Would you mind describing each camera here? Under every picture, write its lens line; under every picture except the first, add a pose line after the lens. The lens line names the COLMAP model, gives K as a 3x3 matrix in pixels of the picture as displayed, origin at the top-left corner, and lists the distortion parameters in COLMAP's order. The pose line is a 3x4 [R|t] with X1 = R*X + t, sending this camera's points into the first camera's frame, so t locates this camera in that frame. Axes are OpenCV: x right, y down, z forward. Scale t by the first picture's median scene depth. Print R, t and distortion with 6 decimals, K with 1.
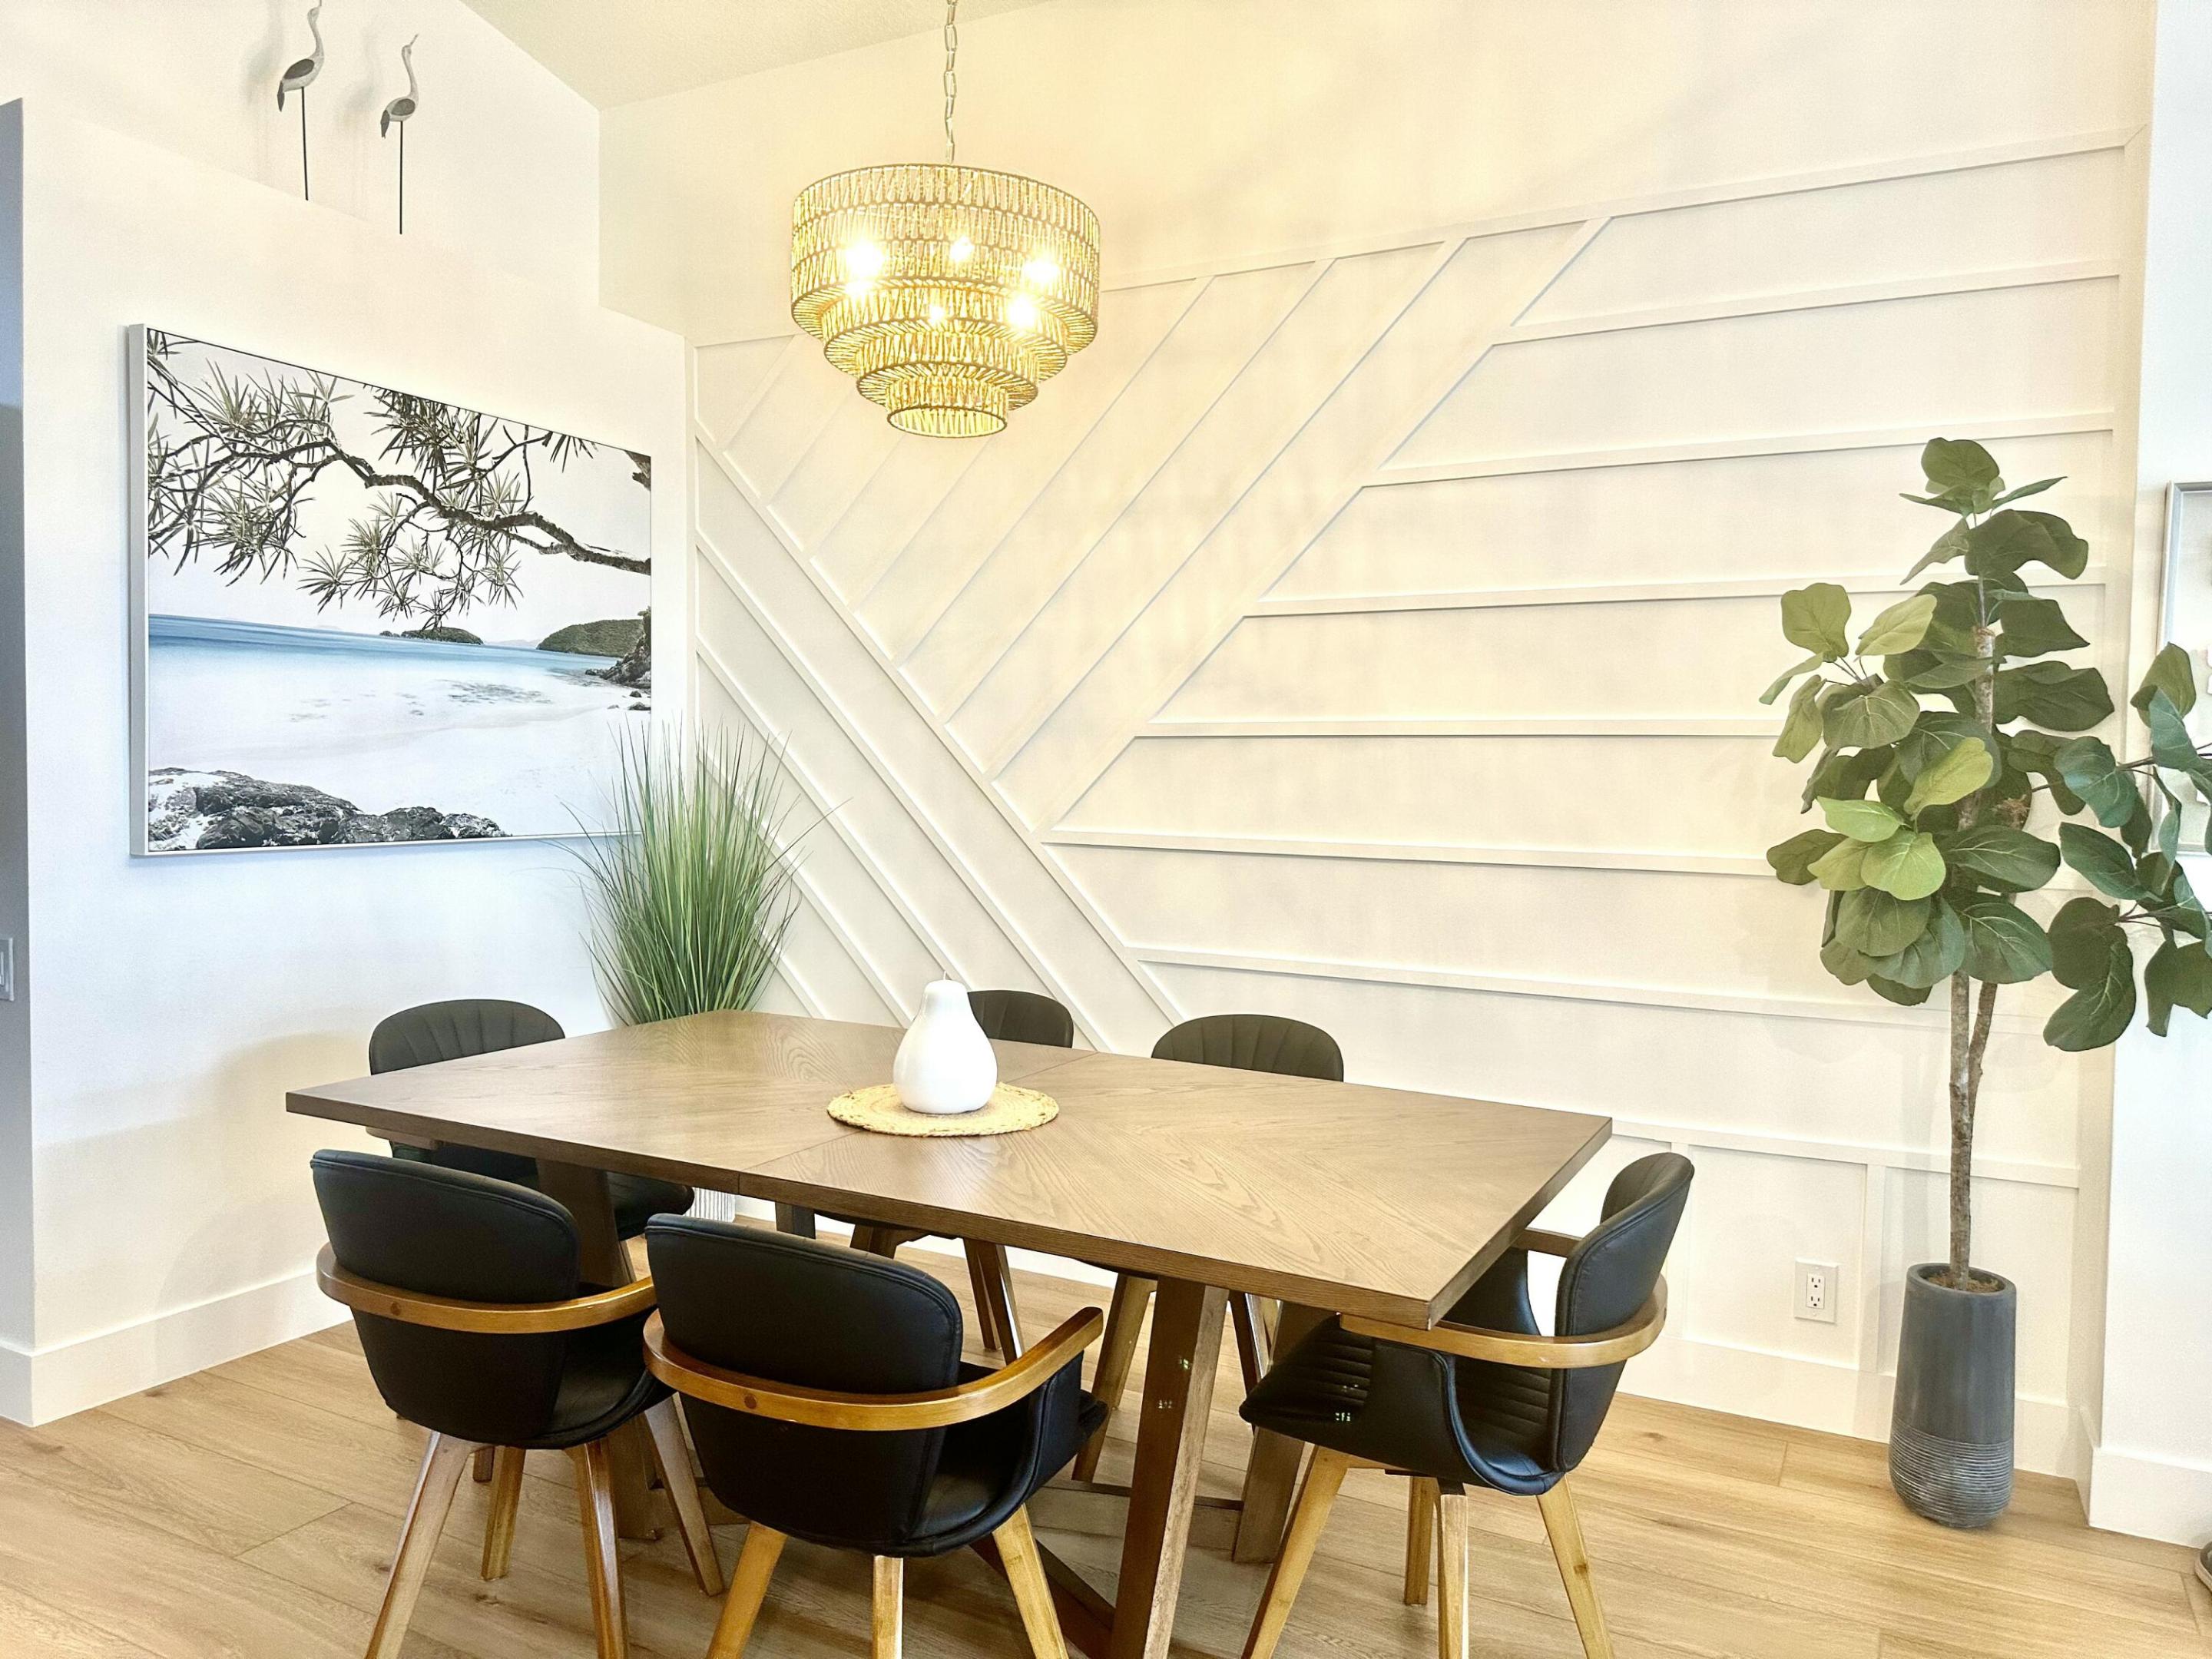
lens RADIAL K [[1593.9, 0, 1105.7], [0, 1593.9, 841.8], [0, 0, 1]] dist [0.000546, -0.001353]
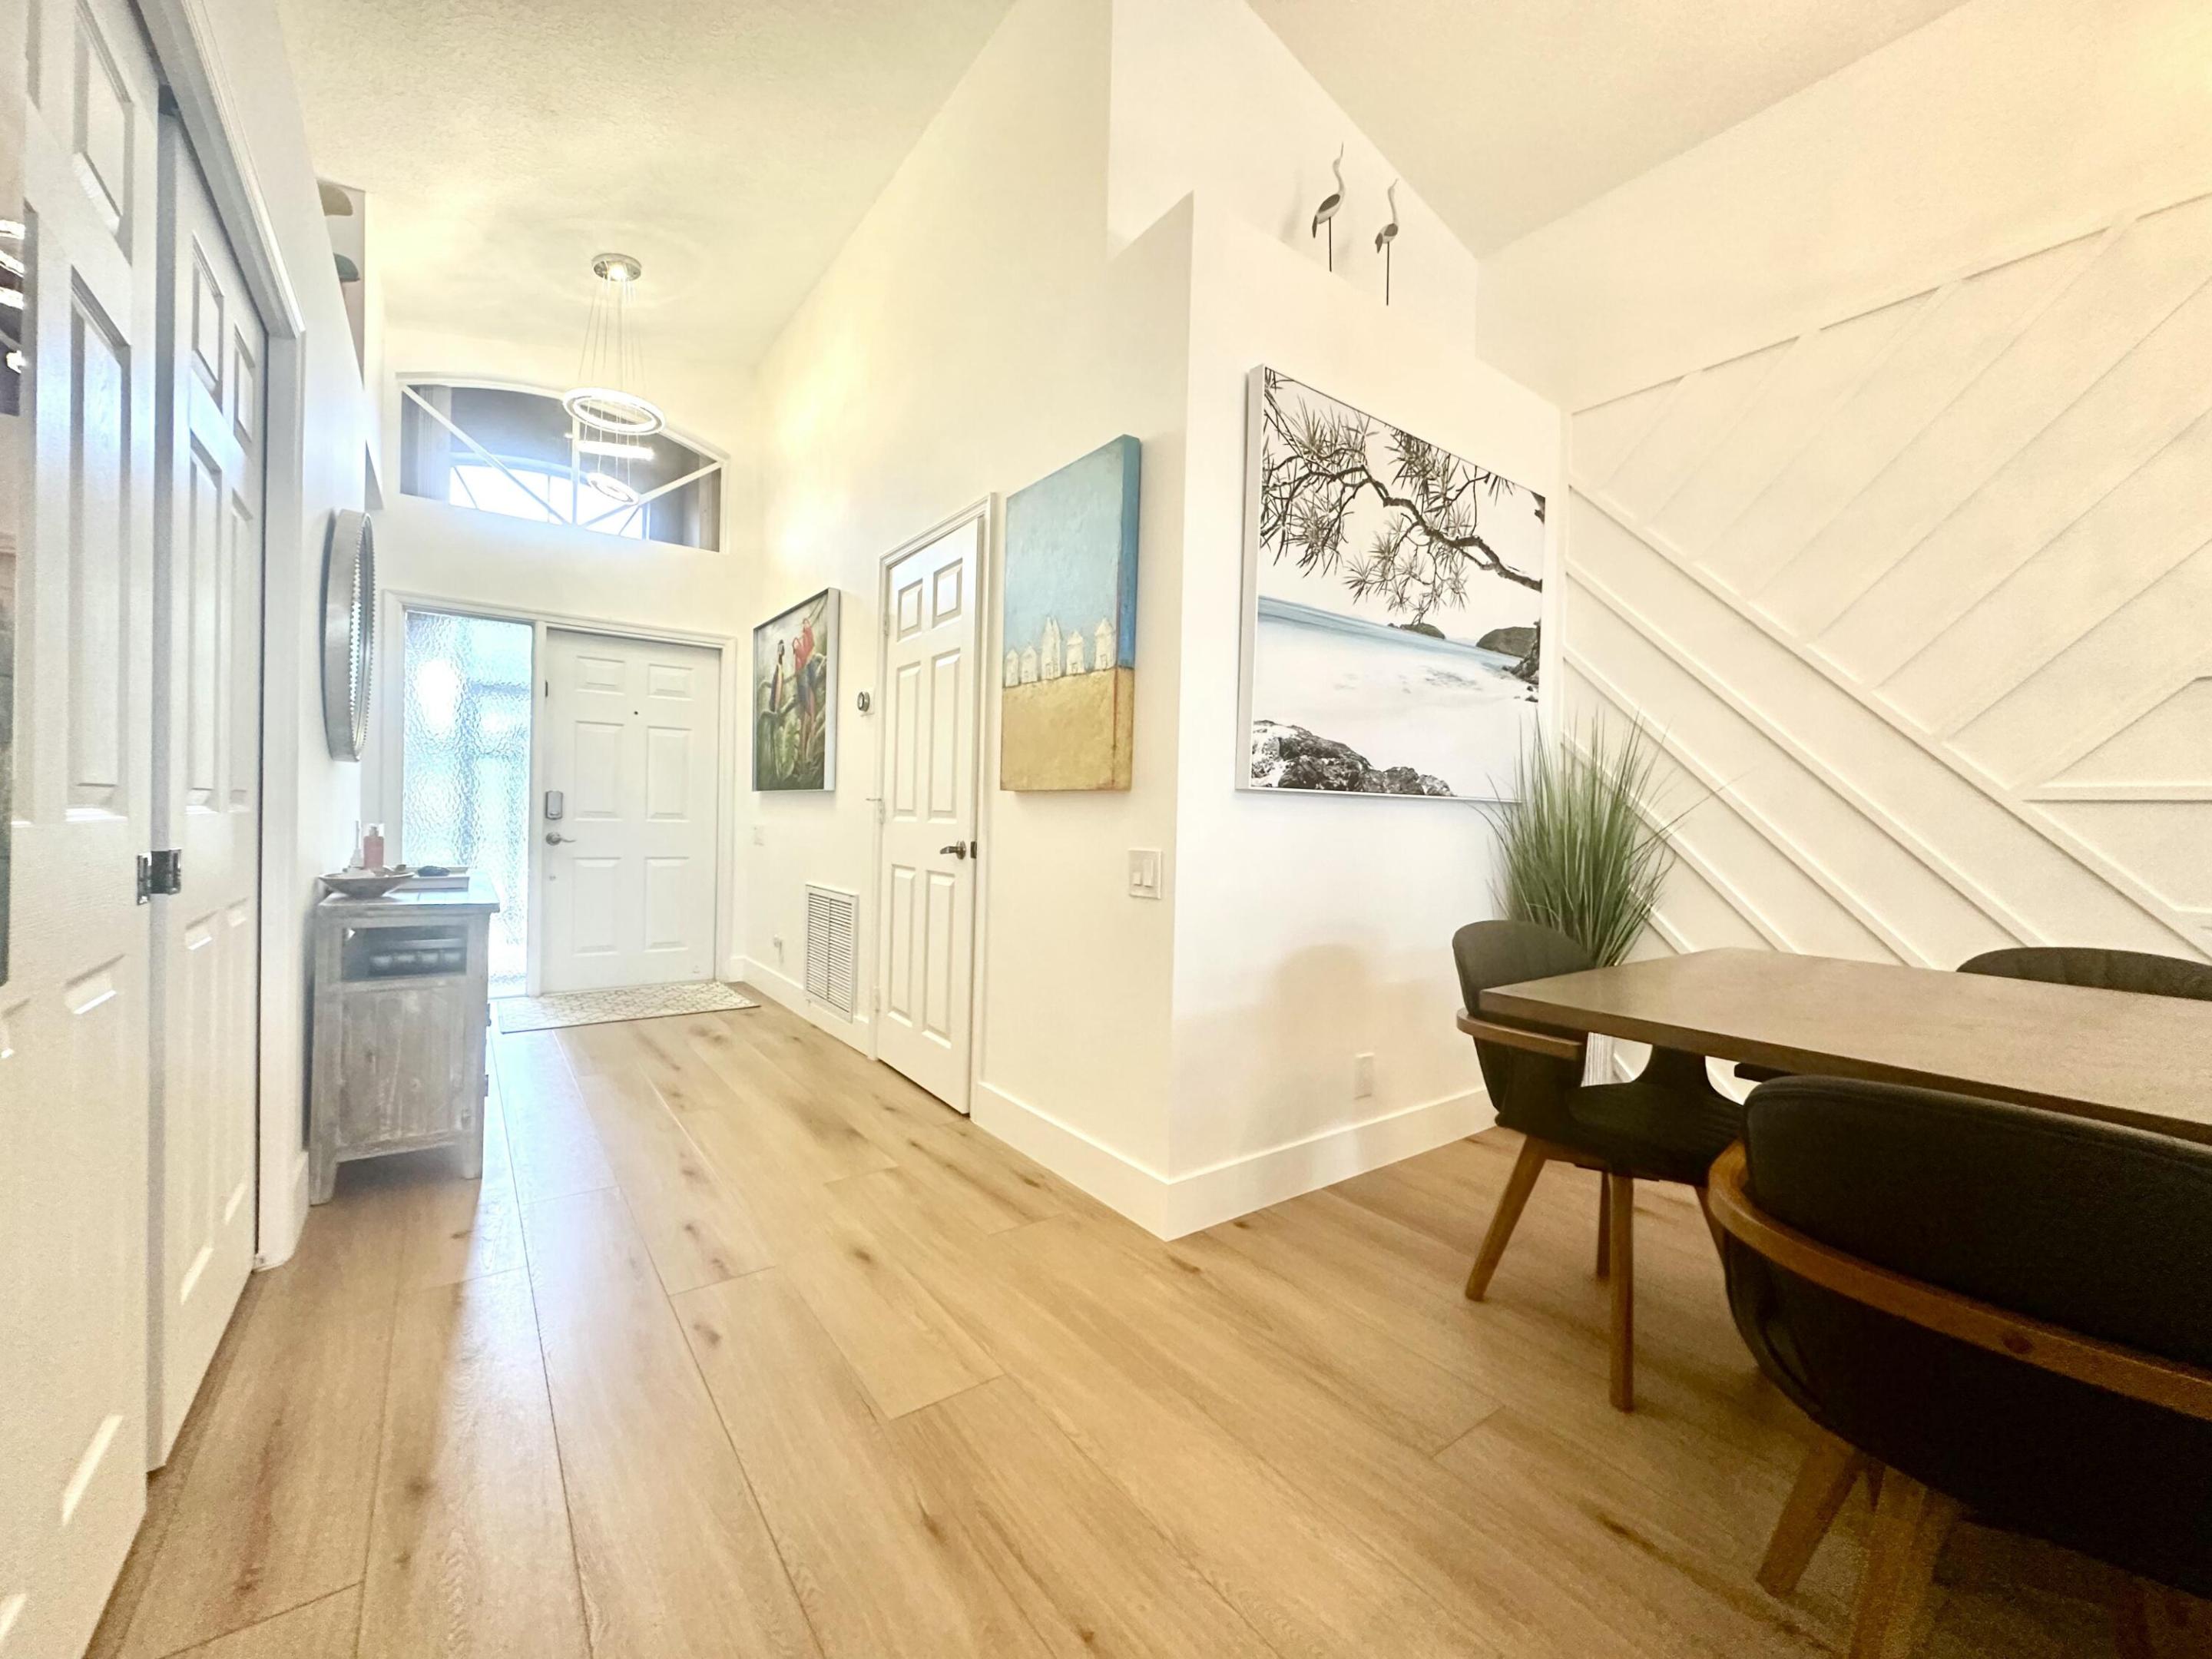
lens RADIAL K [[874.7, 0, 1110.3], [0, 874.7, 828.2], [0, 0, 1]] dist [-0.001563, 0.000005]
pose [[0.907384, 0.002447, -0.420297, -0.374403], [-0.020756, 0.999024, -0.038995, 0.061679], [0.419791, 0.044108, 0.906549, 0.303188]]
